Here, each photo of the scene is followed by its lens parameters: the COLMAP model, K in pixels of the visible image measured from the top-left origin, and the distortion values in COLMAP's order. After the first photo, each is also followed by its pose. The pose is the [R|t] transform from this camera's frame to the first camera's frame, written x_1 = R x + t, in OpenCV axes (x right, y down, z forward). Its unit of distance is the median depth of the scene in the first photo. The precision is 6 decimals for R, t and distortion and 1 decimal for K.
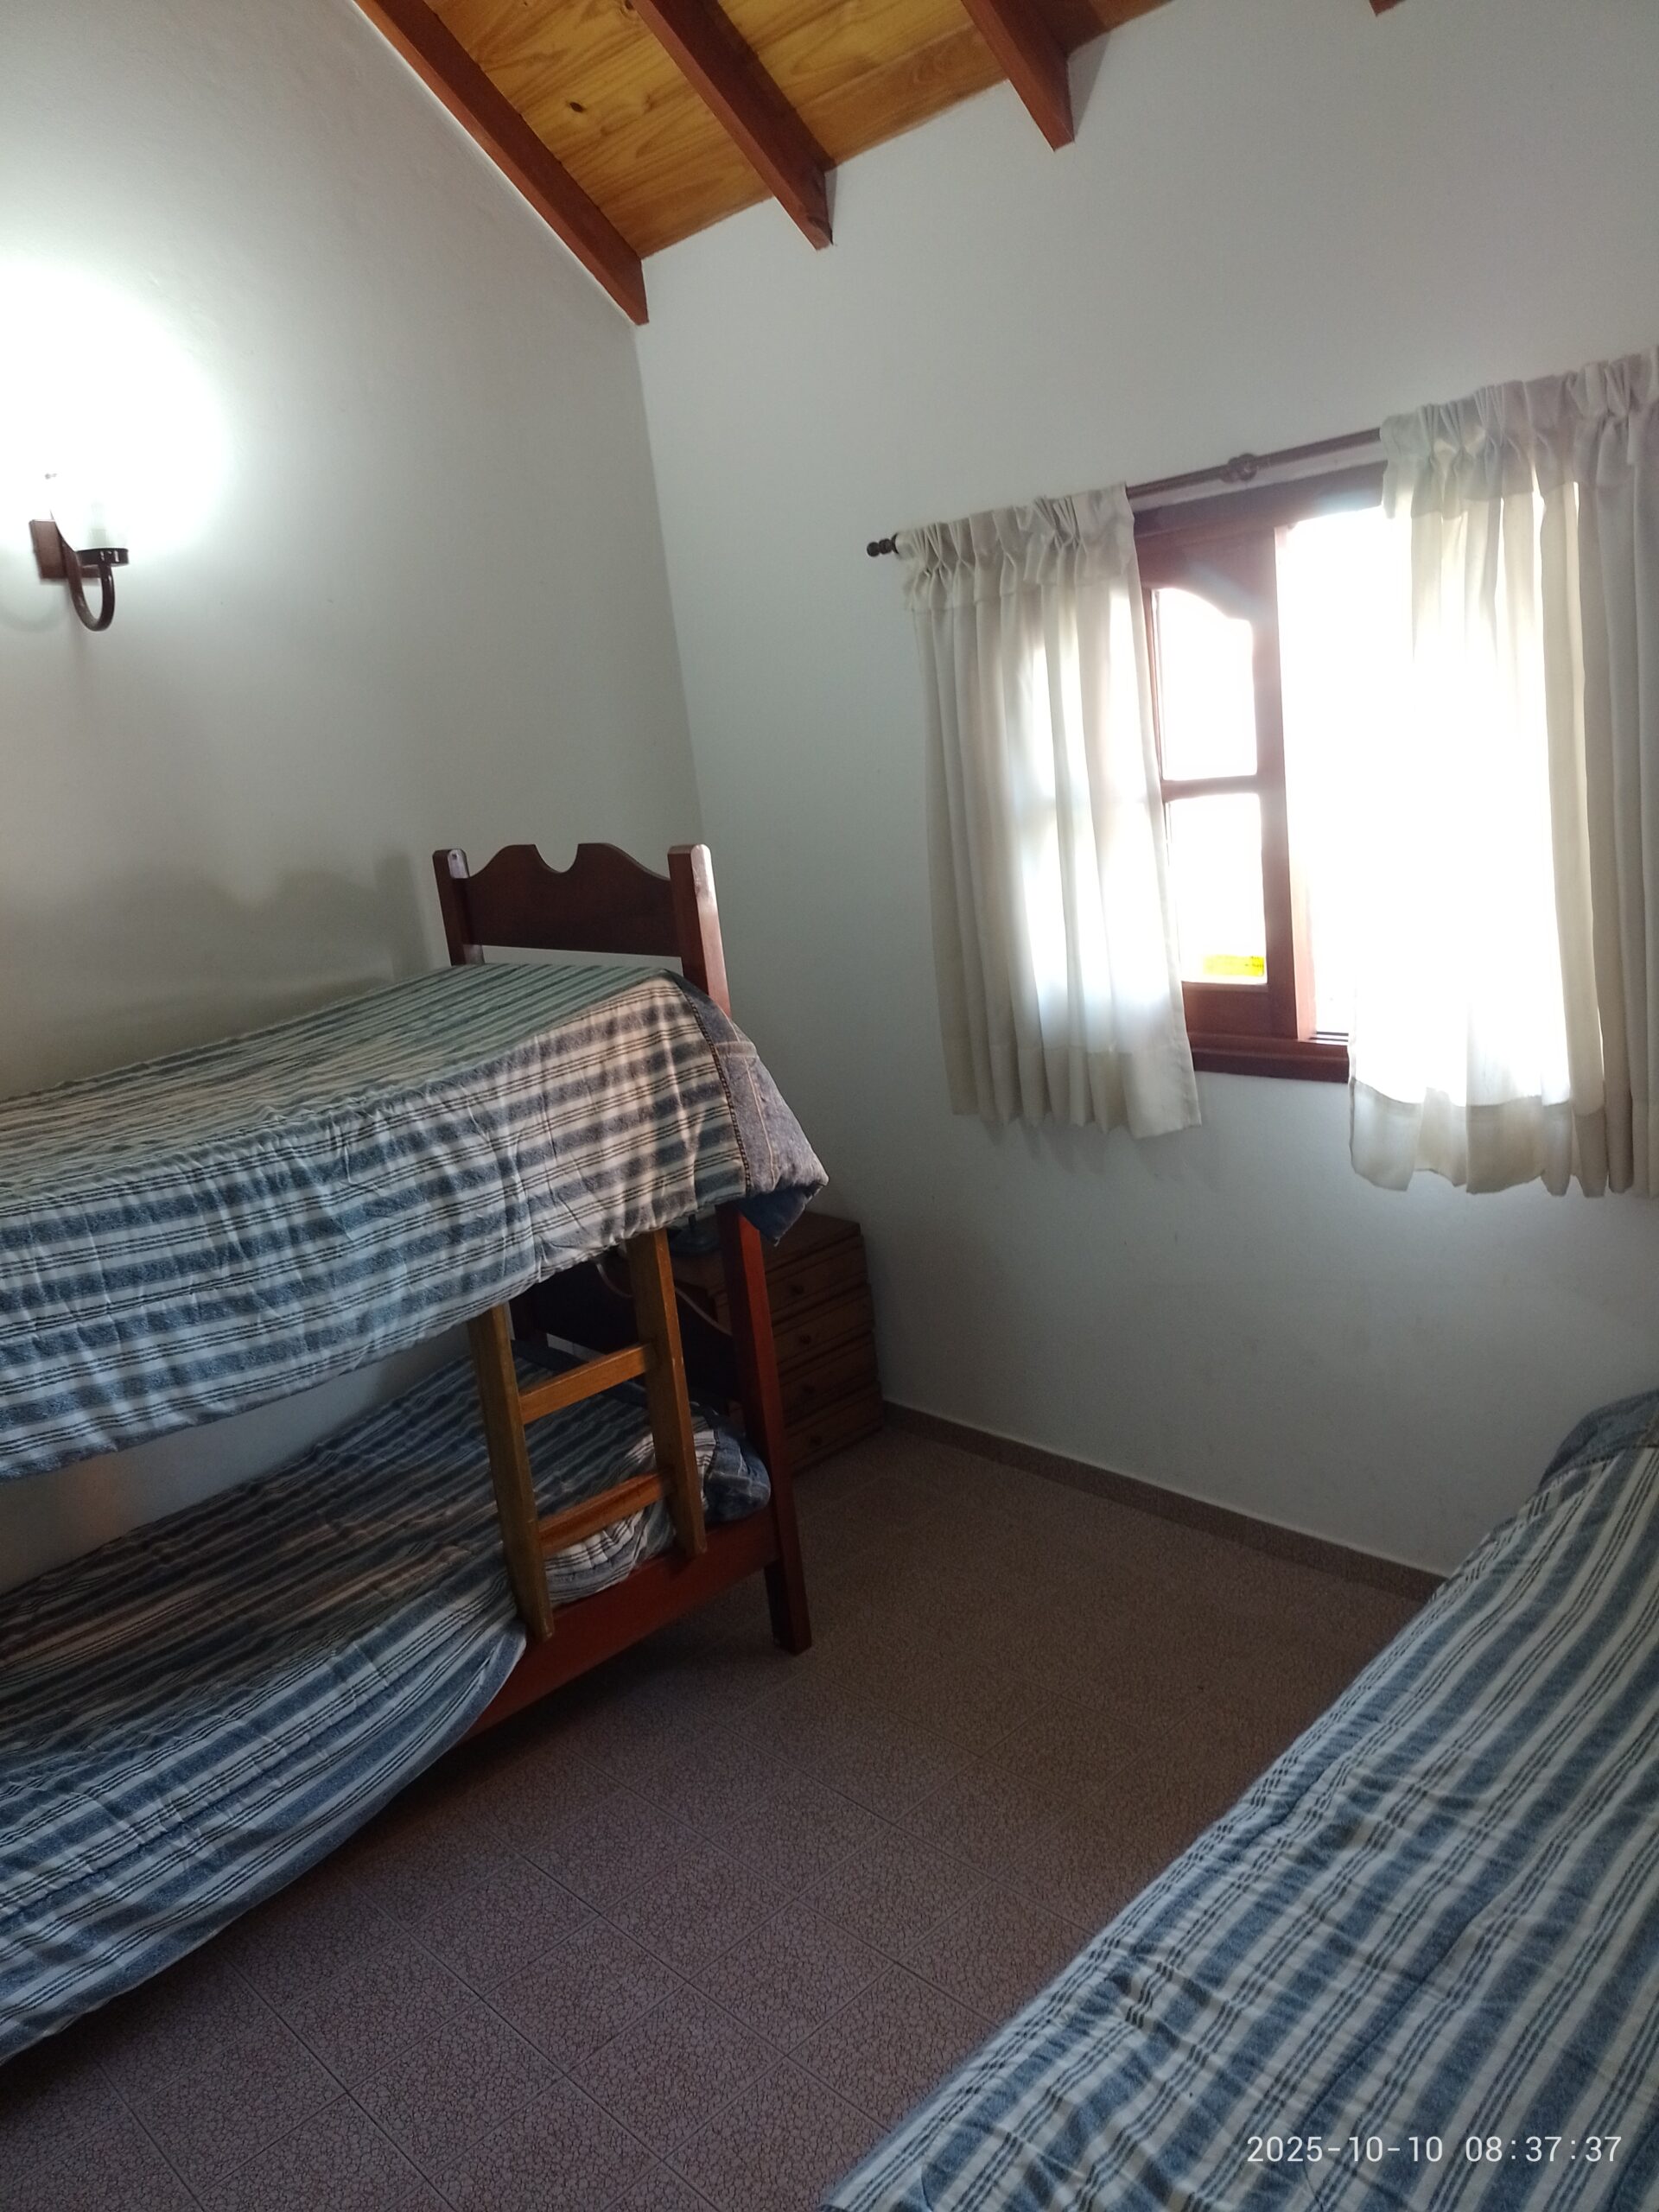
lens RADIAL K [[1632.4, 0, 838.5], [0, 1632.4, 1097.5], [0, 0, 1]] dist [0.048303, -0.056472]
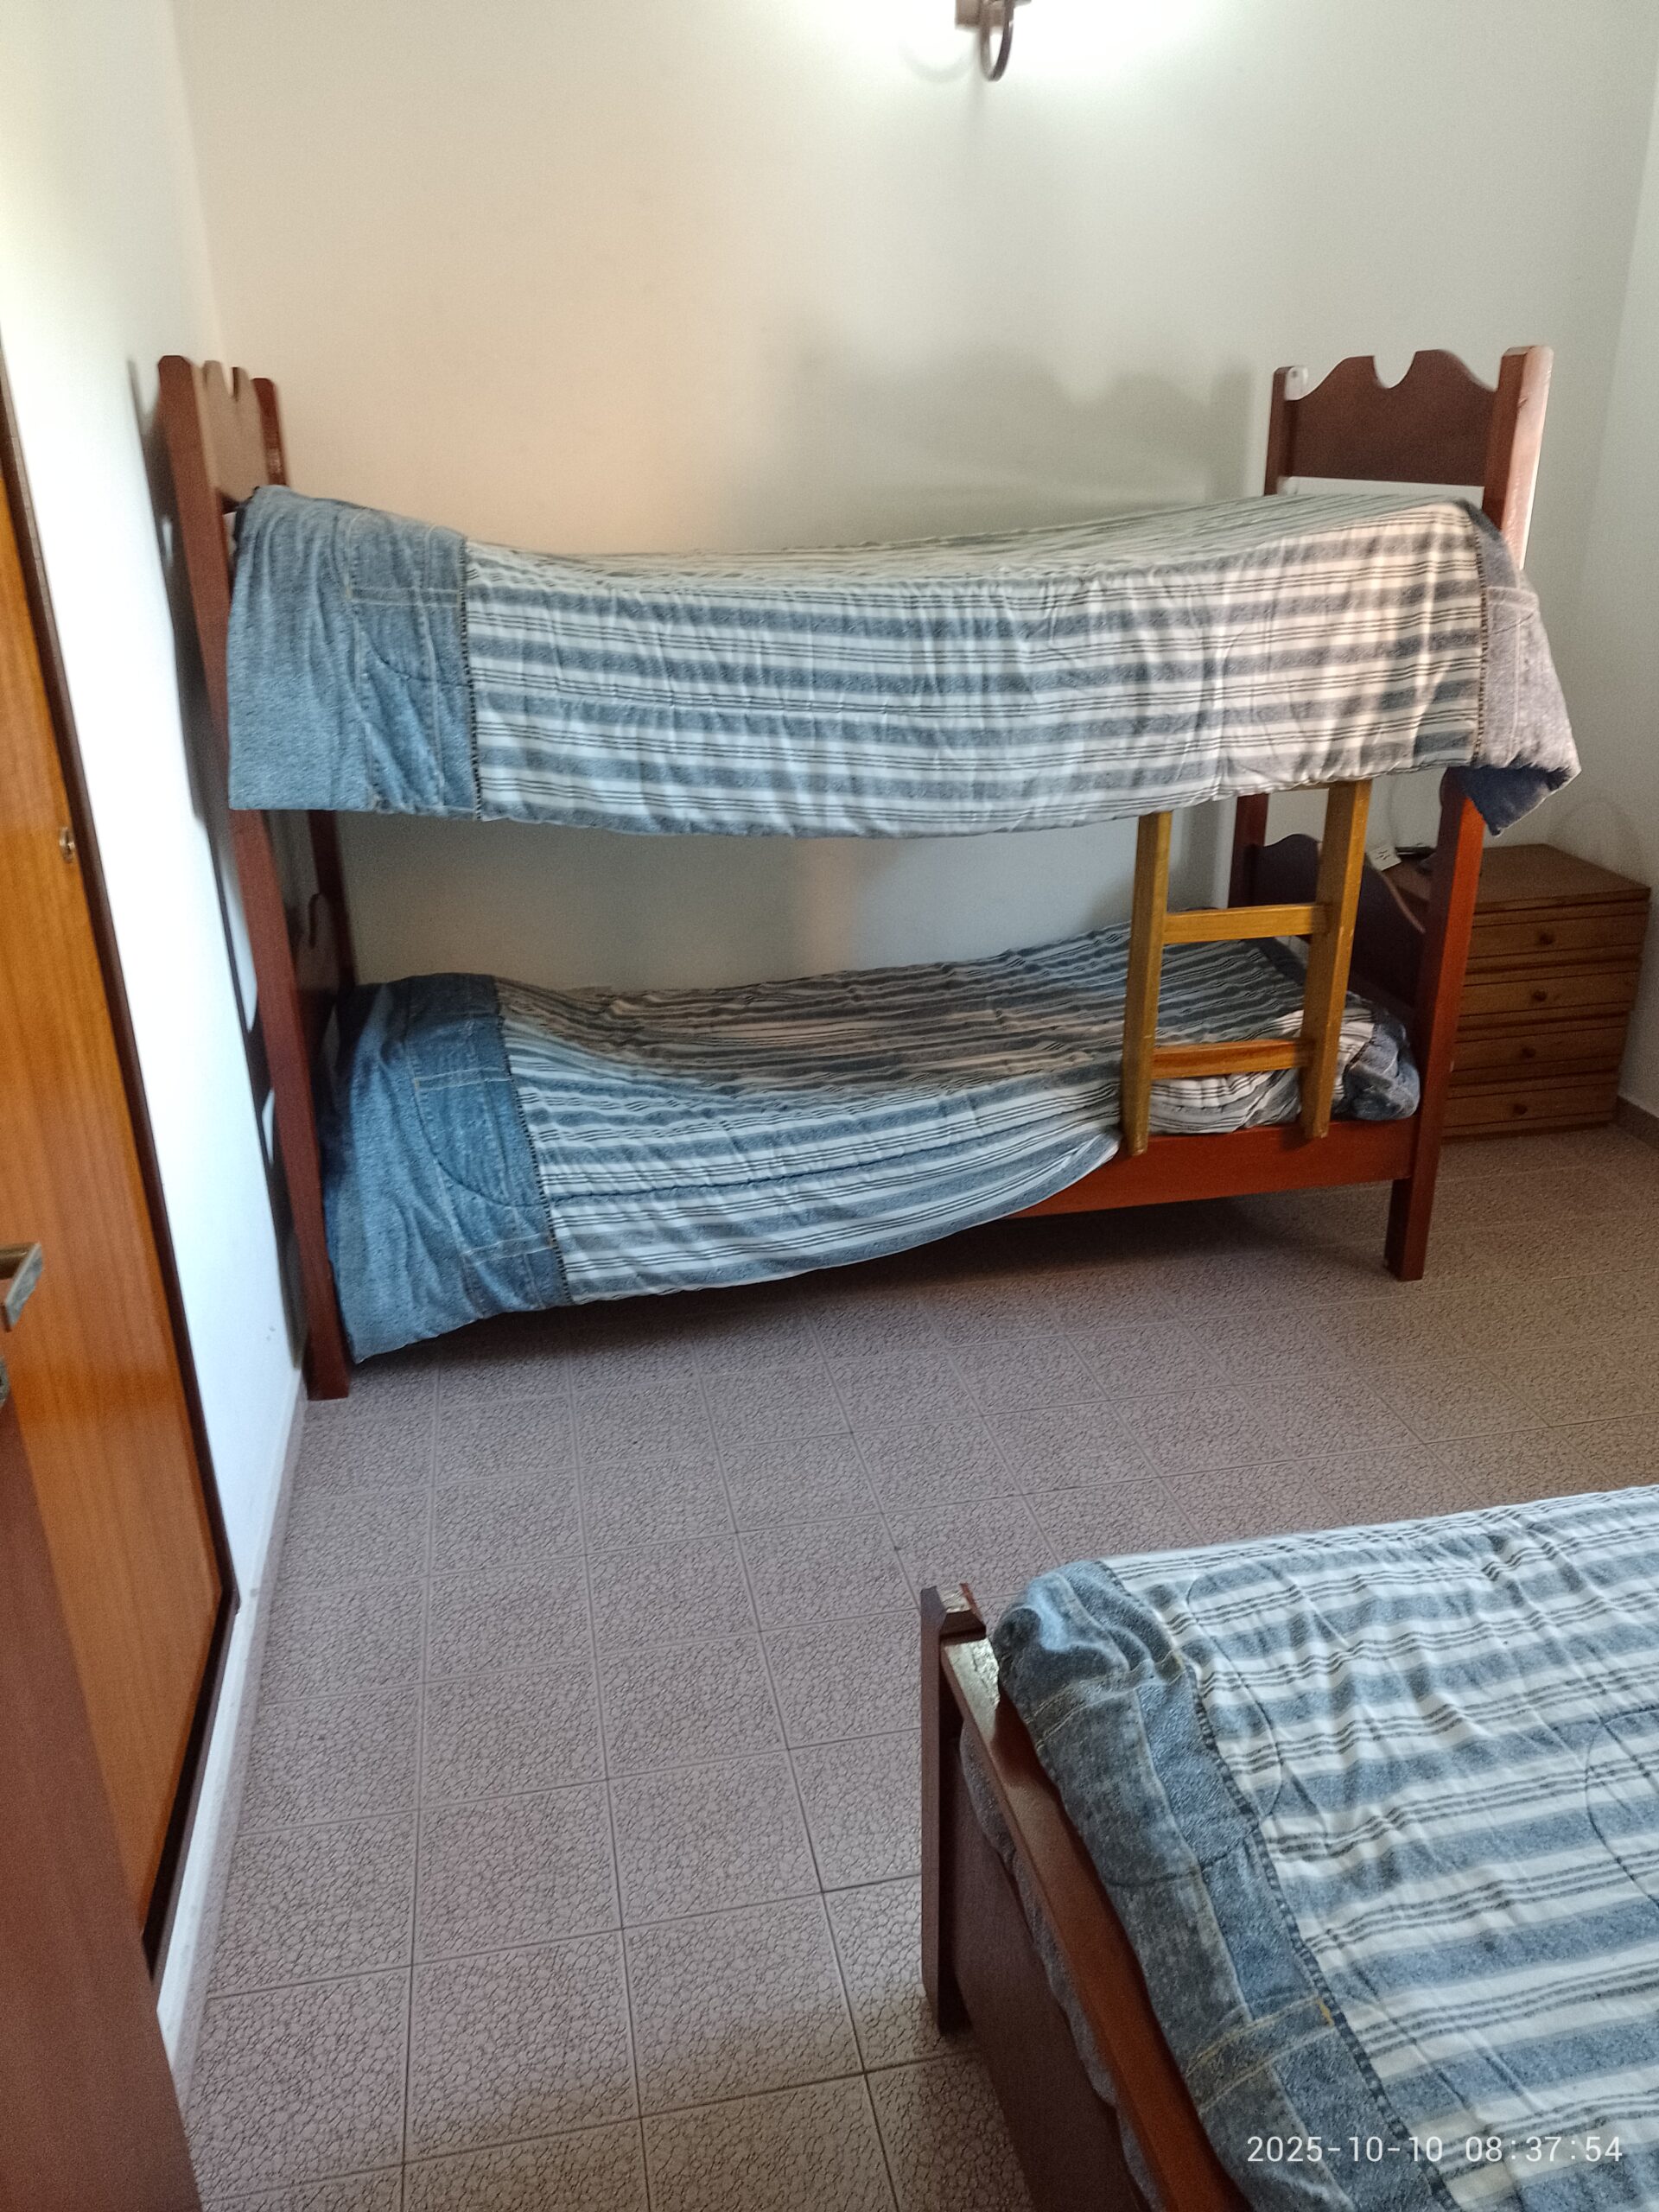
lens RADIAL K [[1632.4, 0, 832.1], [0, 1632.4, 1116.2], [0, 0, 1]] dist [0.048303, -0.056472]
pose [[0.837067, 0.297758, -0.458976, 0.131040], [-0.203328, 0.948148, 0.244281, 0.101069], [0.507913, -0.111157, 0.854206, 0.034147]]
